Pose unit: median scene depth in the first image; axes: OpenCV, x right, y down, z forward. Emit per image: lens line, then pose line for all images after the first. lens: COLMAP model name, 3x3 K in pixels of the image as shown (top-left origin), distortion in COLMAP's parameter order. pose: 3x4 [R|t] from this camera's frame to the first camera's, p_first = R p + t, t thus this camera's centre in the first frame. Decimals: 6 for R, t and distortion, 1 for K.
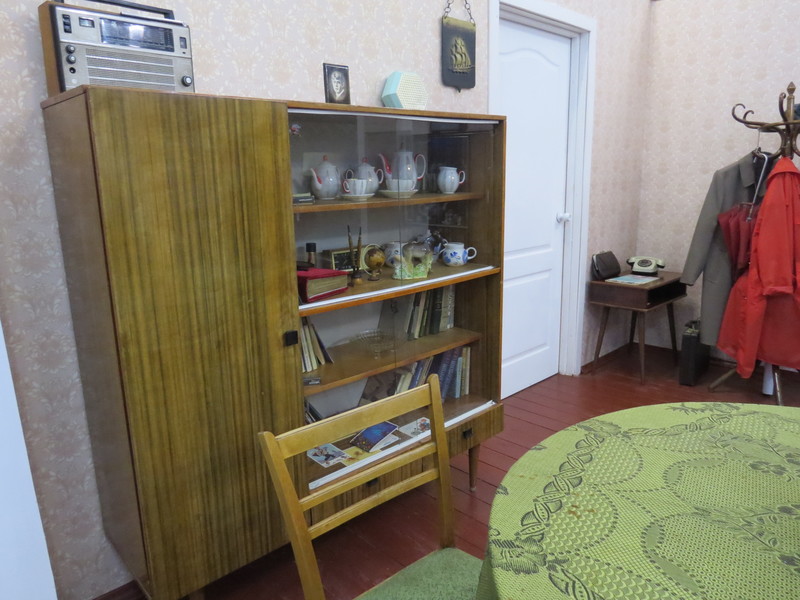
lens RADIAL K [[576.5, 0, 400.0], [0, 576.5, 300.0], [0, 0, 1]] dist [-0.003174, -0.000542]
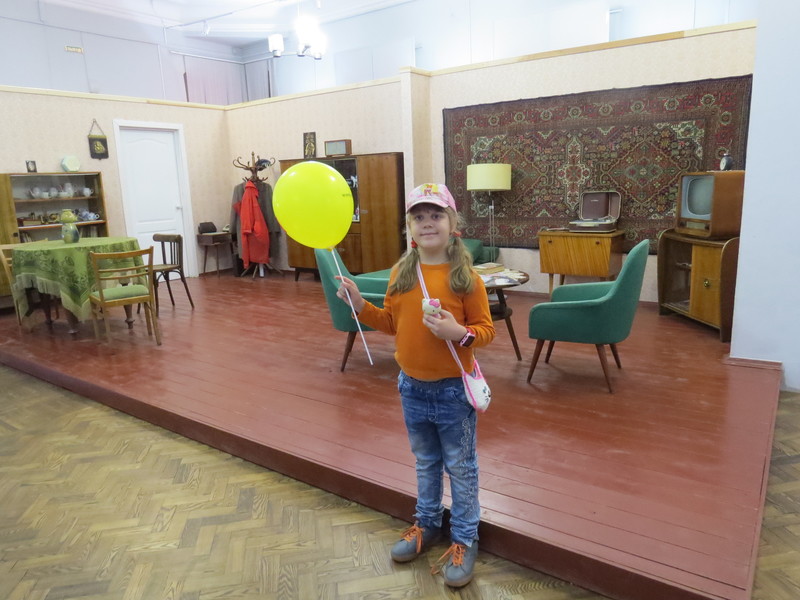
lens RADIAL K [[576.5, 0, 400.0], [0, 576.5, 300.0], [0, 0, 1]] dist [-0.003174, -0.000542]
pose [[0.983601, -0.052048, 0.172686, 1.083829], [0.054257, 0.998494, -0.008096, 0.441618], [-0.172005, 0.017332, 0.984944, -2.112805]]
